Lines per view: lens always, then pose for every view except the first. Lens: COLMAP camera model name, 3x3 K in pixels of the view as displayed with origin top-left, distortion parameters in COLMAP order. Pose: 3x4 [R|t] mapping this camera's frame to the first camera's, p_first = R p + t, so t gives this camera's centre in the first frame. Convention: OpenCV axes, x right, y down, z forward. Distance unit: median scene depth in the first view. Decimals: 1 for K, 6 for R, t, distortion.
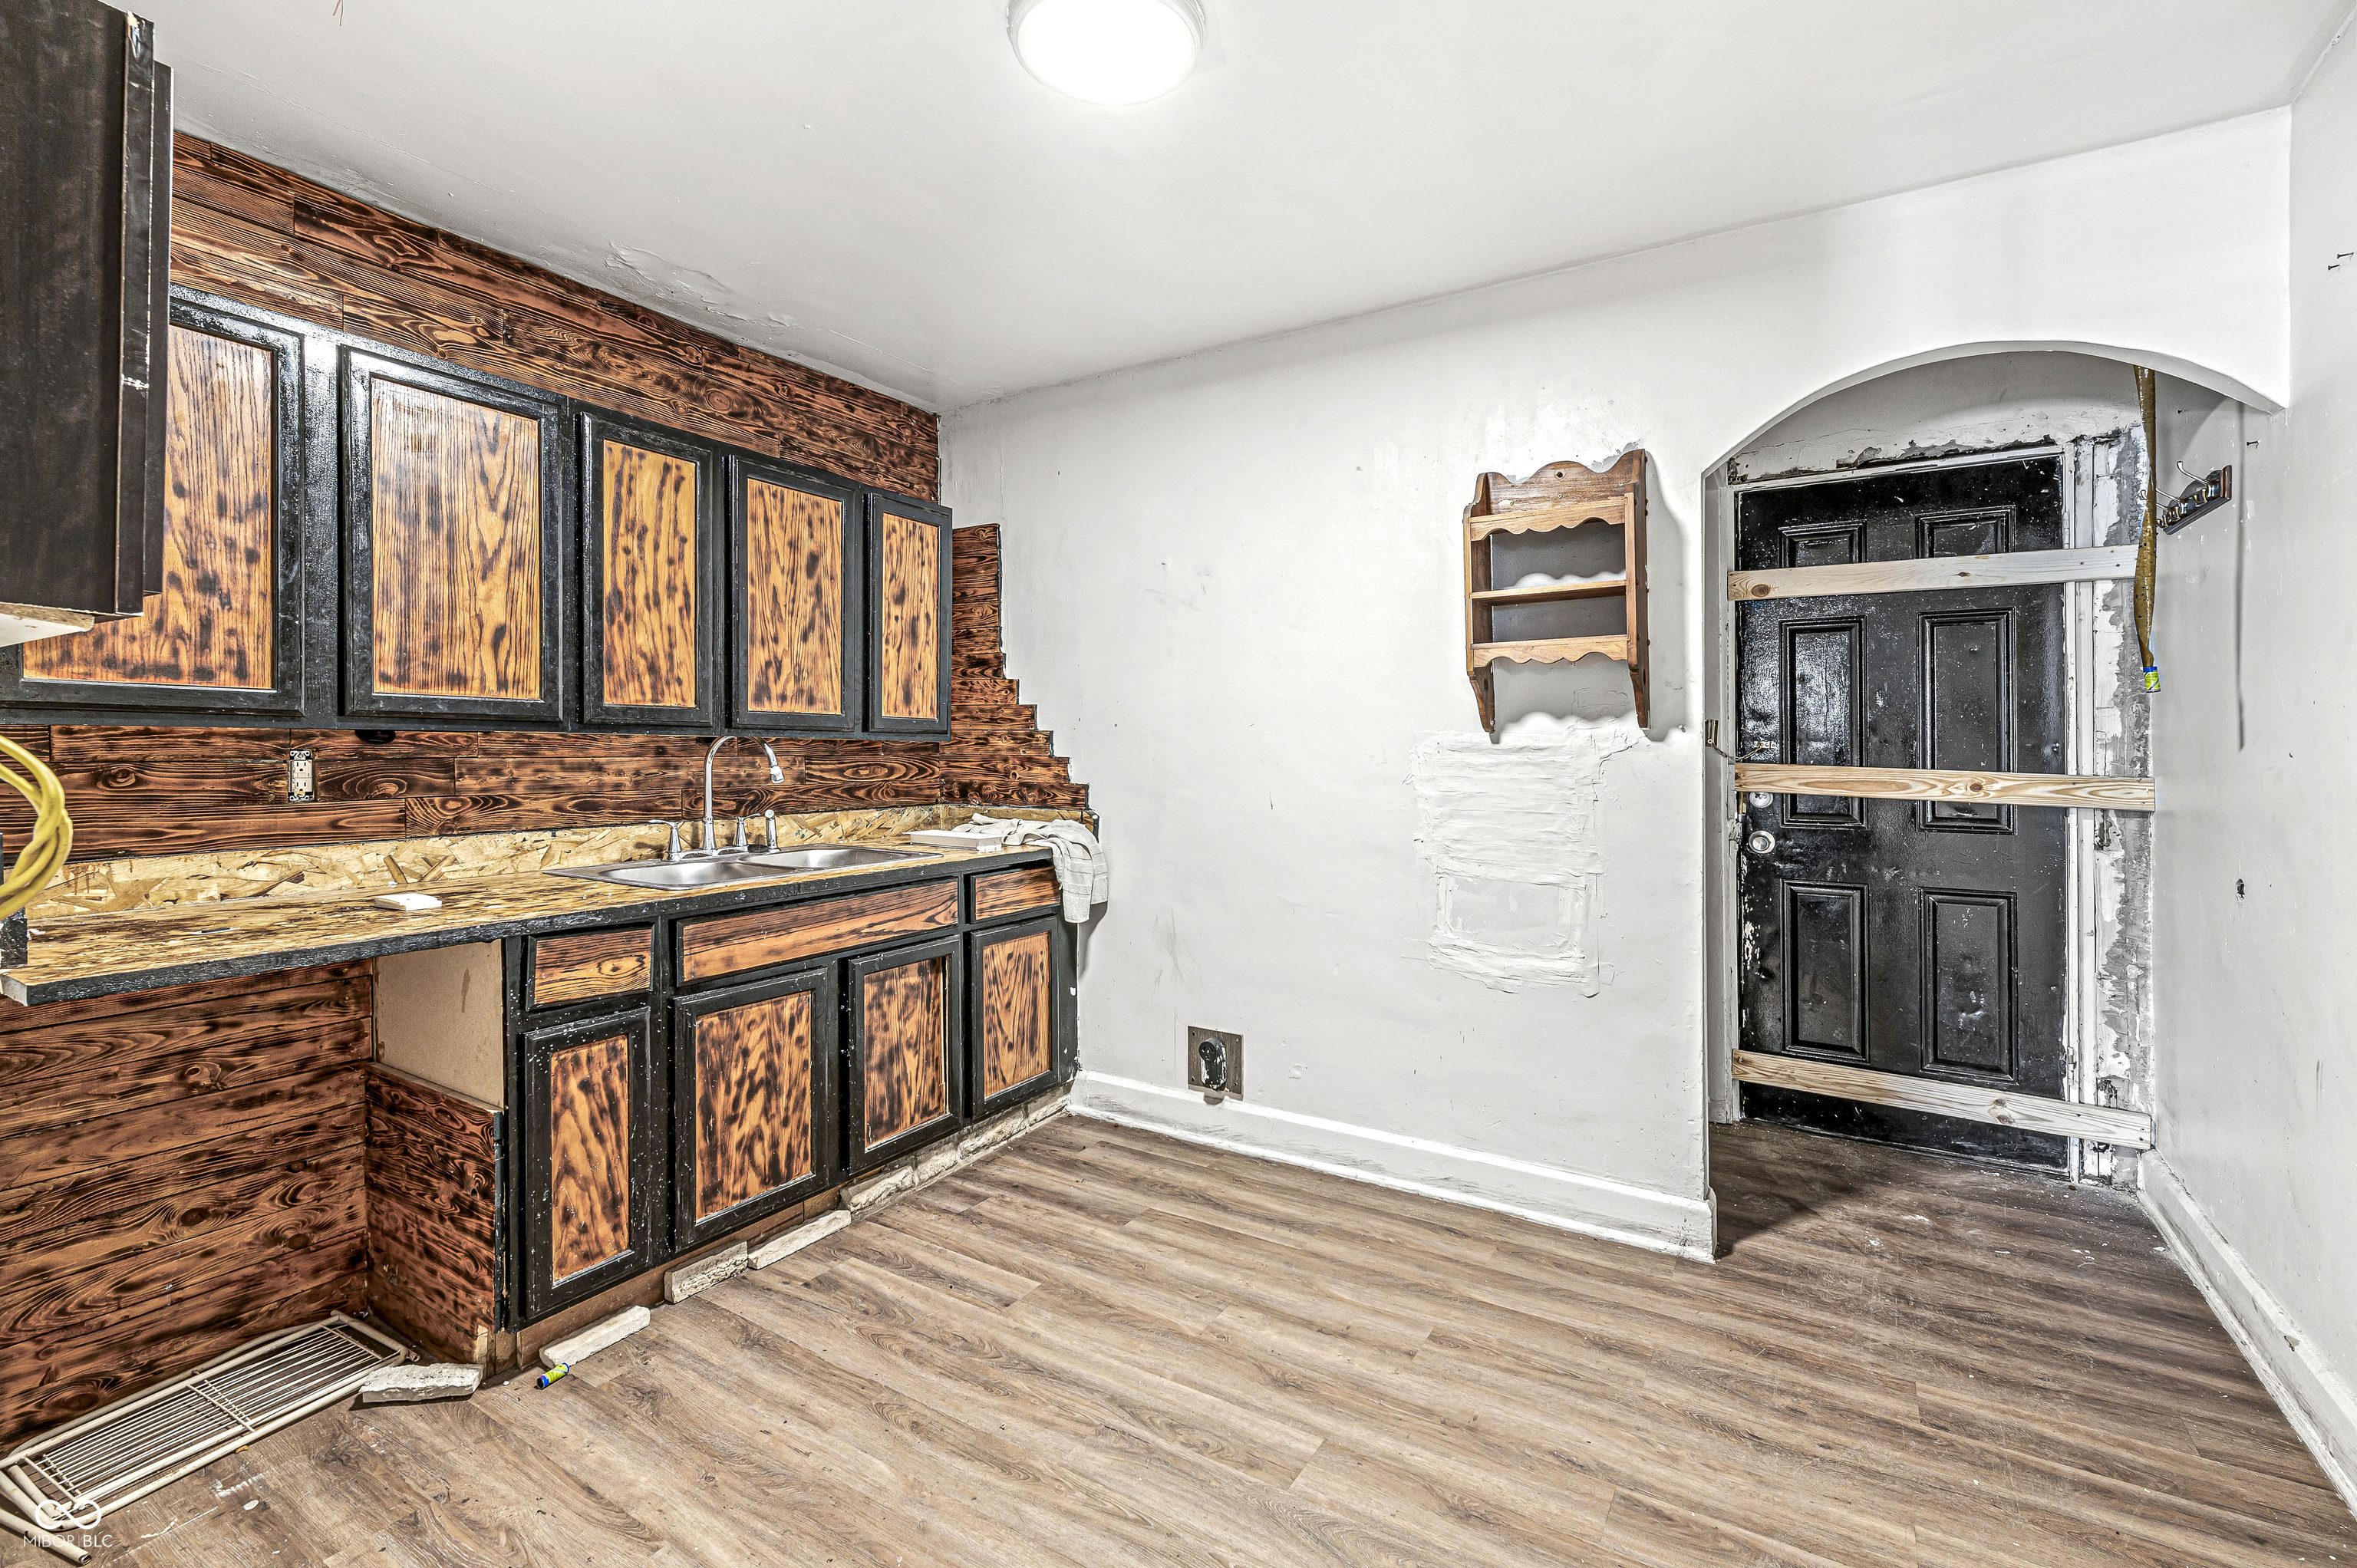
lens RADIAL K [[1035.4, 0, 1199.7], [0, 1035.4, 745.1], [0, 0, 1]] dist [0.000738, -0.000939]
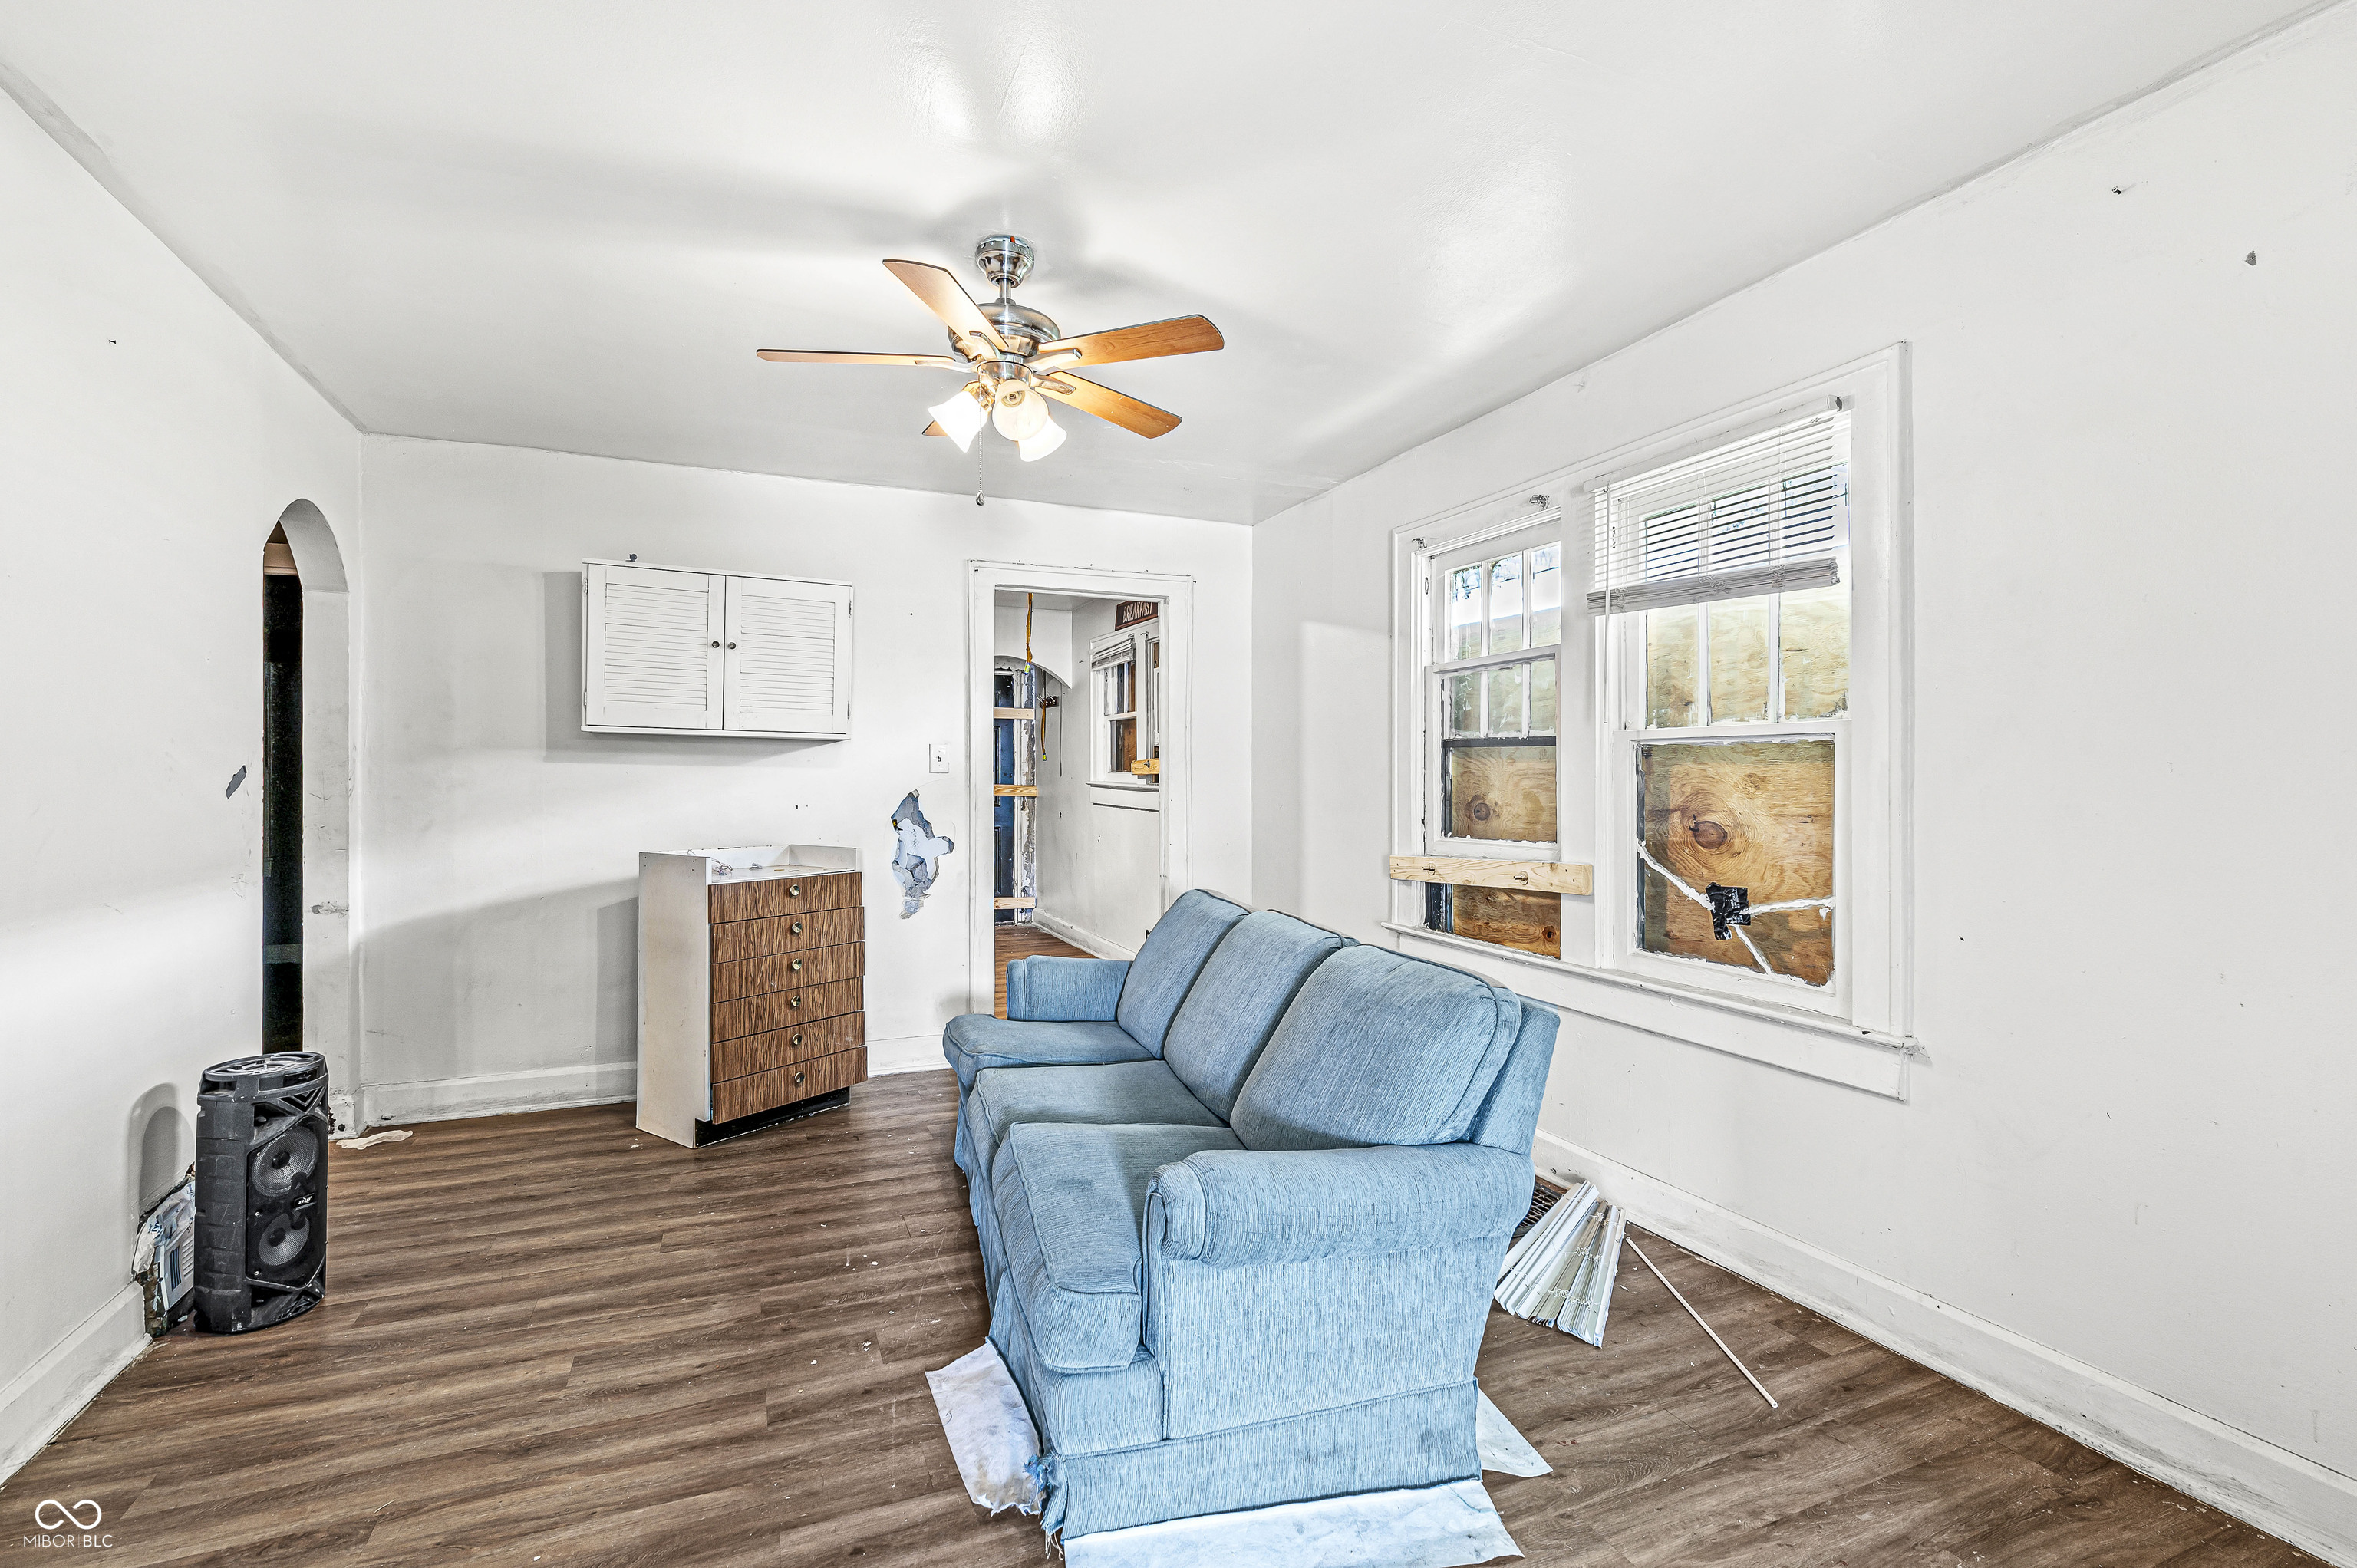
lens RADIAL K [[1035.4, 0, 1175.6], [0, 1035.4, 777.4], [0, 0, 1]] dist [0.000738, -0.000939]
pose [[0.583396, -0.000015, 0.812188, -1.280196], [-0.005985, 0.999973, 0.004318, -0.008336], [-0.812166, -0.007380, 0.583380, -1.082449]]
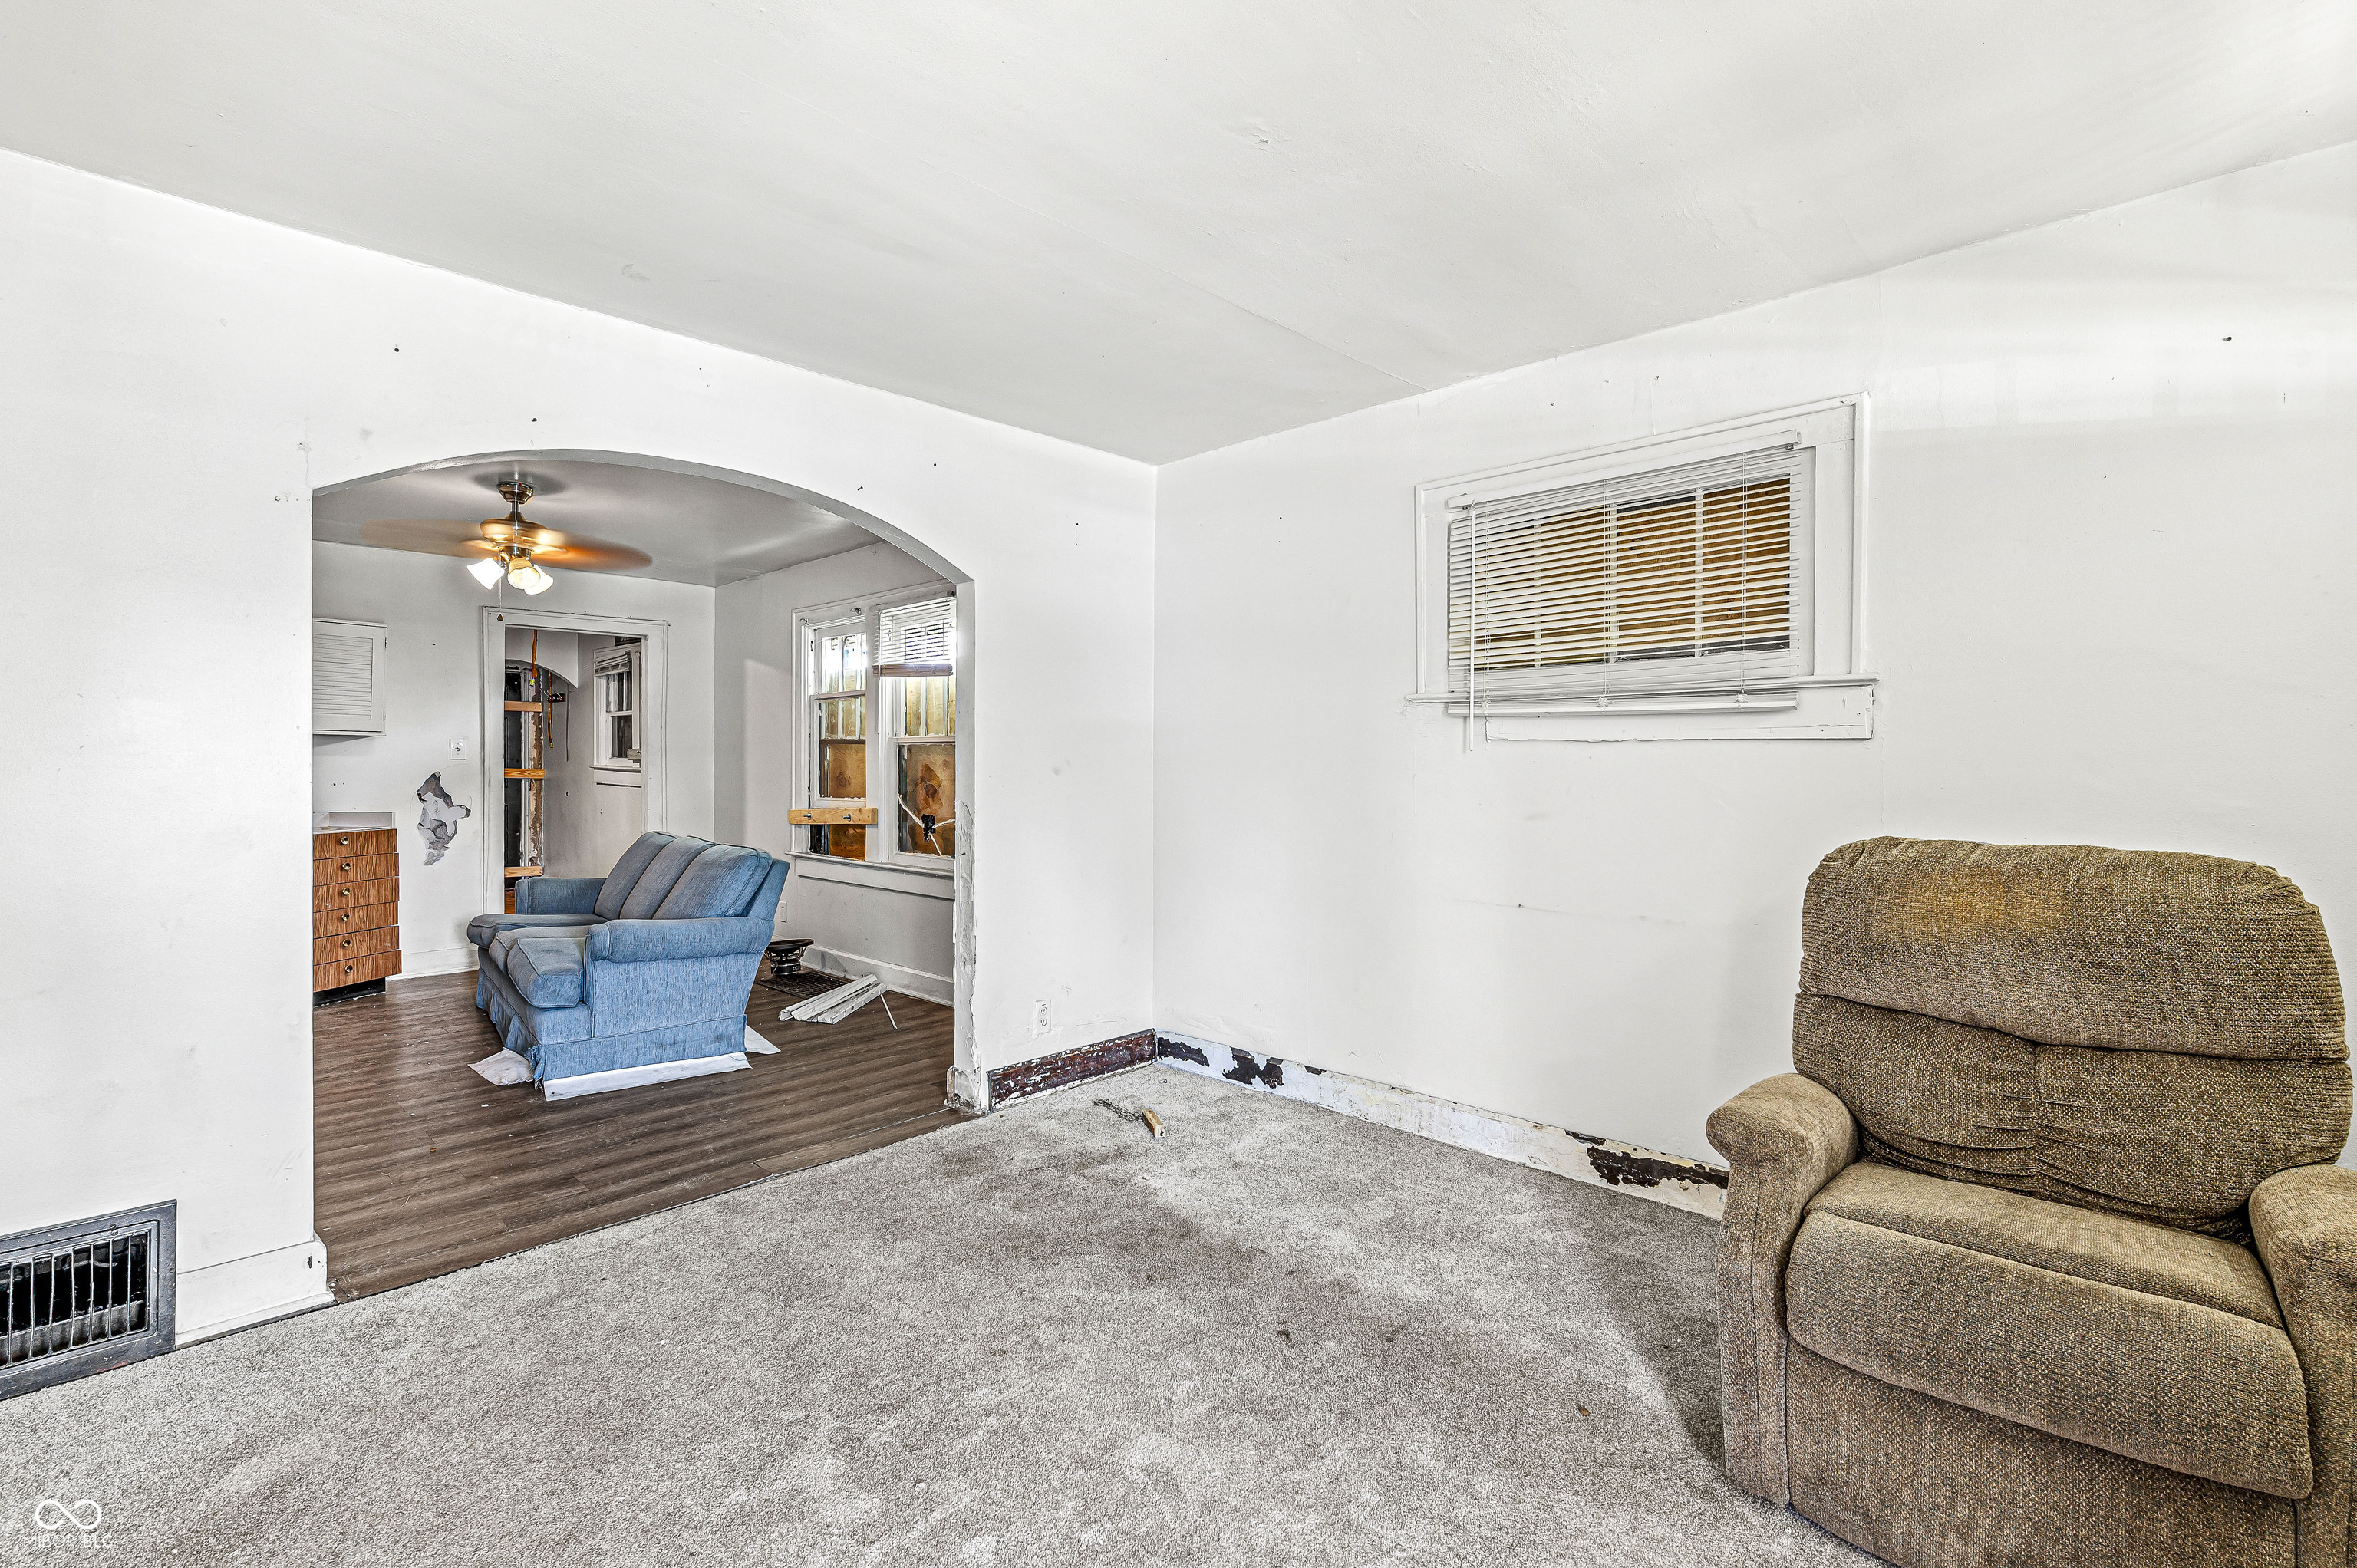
lens RADIAL K [[1035.4, 0, 1179.9], [0, 1035.4, 751.3], [0, 0, 1]] dist [0.000738, -0.000939]
pose [[0.210858, 0.006665, 0.977494, -2.005057], [-0.004375, 0.999973, -0.005875, -0.017632], [-0.977507, -0.003038, 0.210881, -1.801745]]
